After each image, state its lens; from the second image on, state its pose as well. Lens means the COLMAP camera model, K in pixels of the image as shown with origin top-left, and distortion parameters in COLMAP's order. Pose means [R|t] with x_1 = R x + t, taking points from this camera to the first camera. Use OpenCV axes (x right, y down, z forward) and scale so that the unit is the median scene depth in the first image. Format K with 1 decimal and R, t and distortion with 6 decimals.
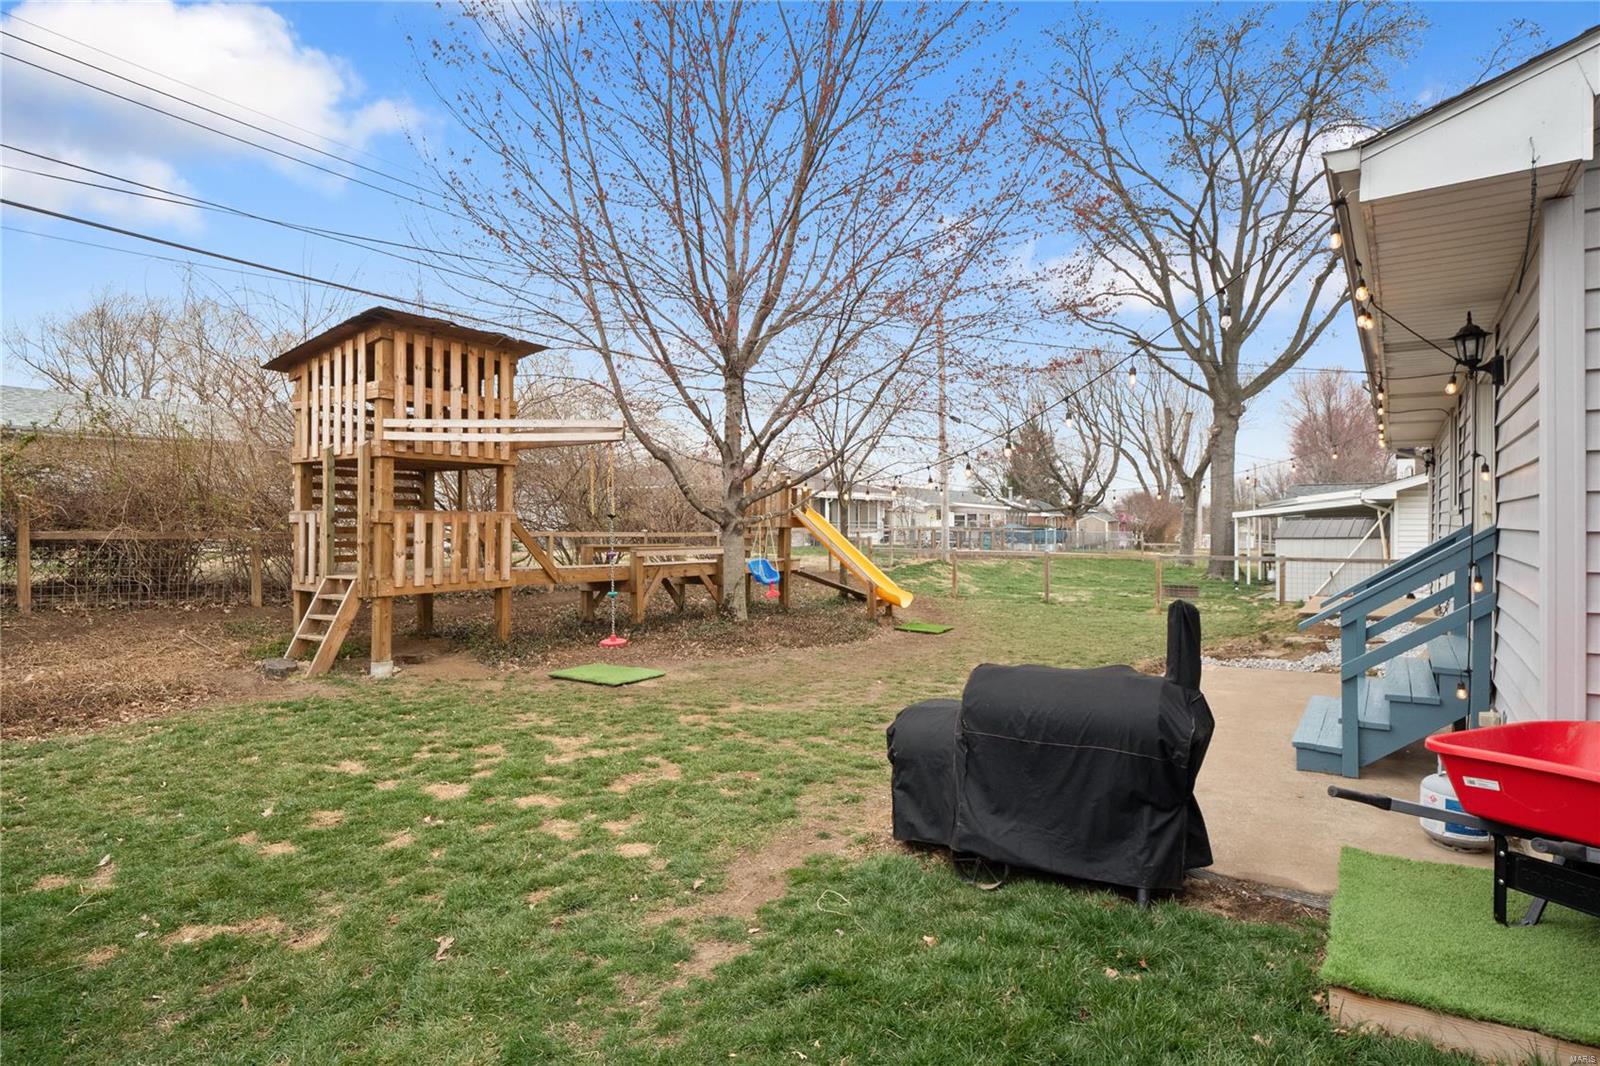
lens RADIAL K [[821.7, 0, 797.0], [0, 821.7, 520.5], [0, 0, 1]] dist [-0.001098, -0.000818]
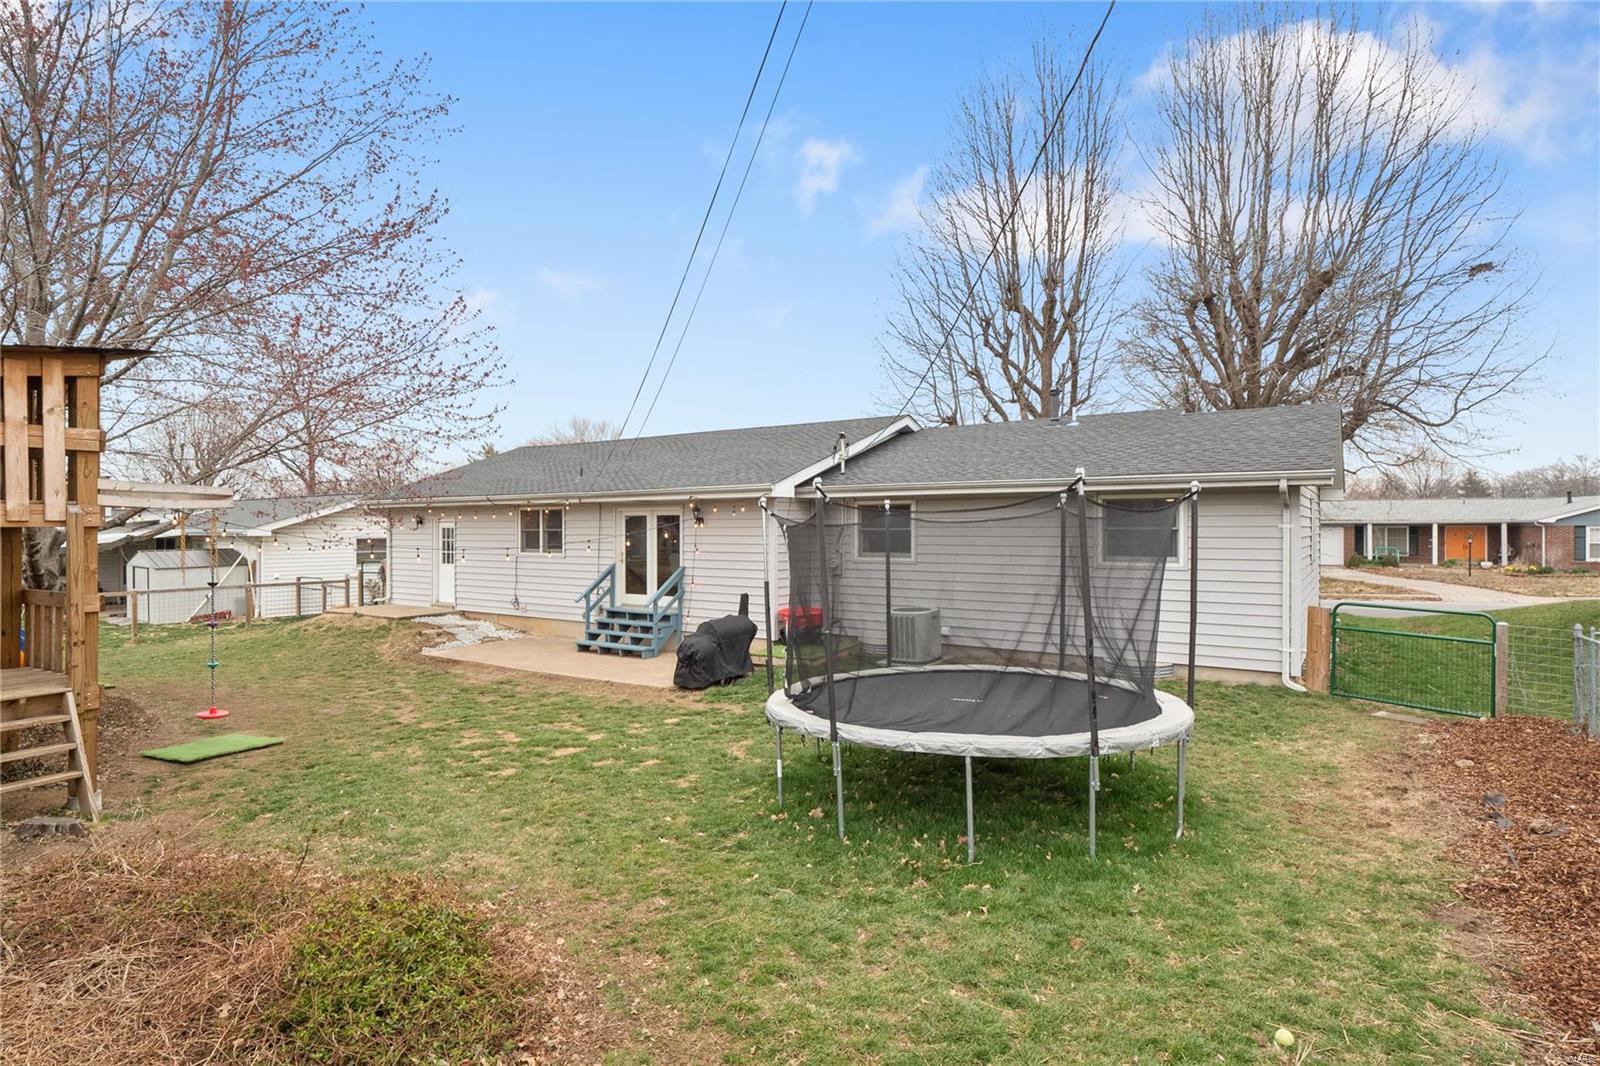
lens RADIAL K [[821.7, 0, 797.0], [0, 821.7, 520.5], [0, 0, 1]] dist [-0.001098, -0.000818]
pose [[-0.036979, 0.009012, 0.999275, -2.119861], [0.000910, 0.999959, -0.008984, -0.125749], [-0.999316, 0.000577, -0.036986, 0.594113]]
